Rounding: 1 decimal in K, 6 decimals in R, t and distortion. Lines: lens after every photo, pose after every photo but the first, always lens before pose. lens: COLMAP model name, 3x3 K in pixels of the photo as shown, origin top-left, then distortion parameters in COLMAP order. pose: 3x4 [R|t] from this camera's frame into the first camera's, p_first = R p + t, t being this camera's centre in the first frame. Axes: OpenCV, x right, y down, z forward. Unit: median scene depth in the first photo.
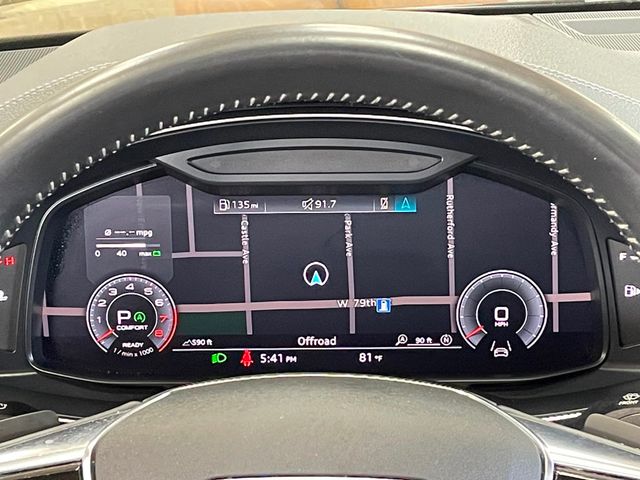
lens RADIAL K [[1498.7, 0, 320.6], [0, 1498.7, 239.5], [0, 0, 1]] dist [-0.018936, 0.000000]
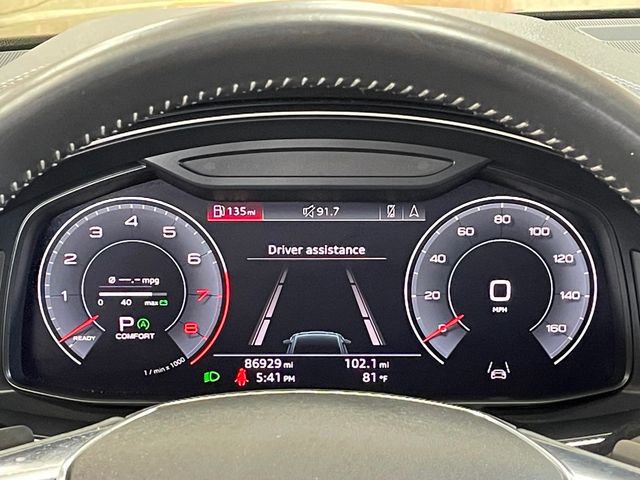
lens RADIAL K [[1498.7, 0, 315.2], [0, 1498.7, 244.9], [0, 0, 1]] dist [-0.018936, 0.000000]
pose [[0.999869, 0.016113, 0.001239, -0.007342], [-0.016089, 0.999720, -0.017352, 0.018781], [-0.001518, 0.017330, 0.999849, 0.098122]]
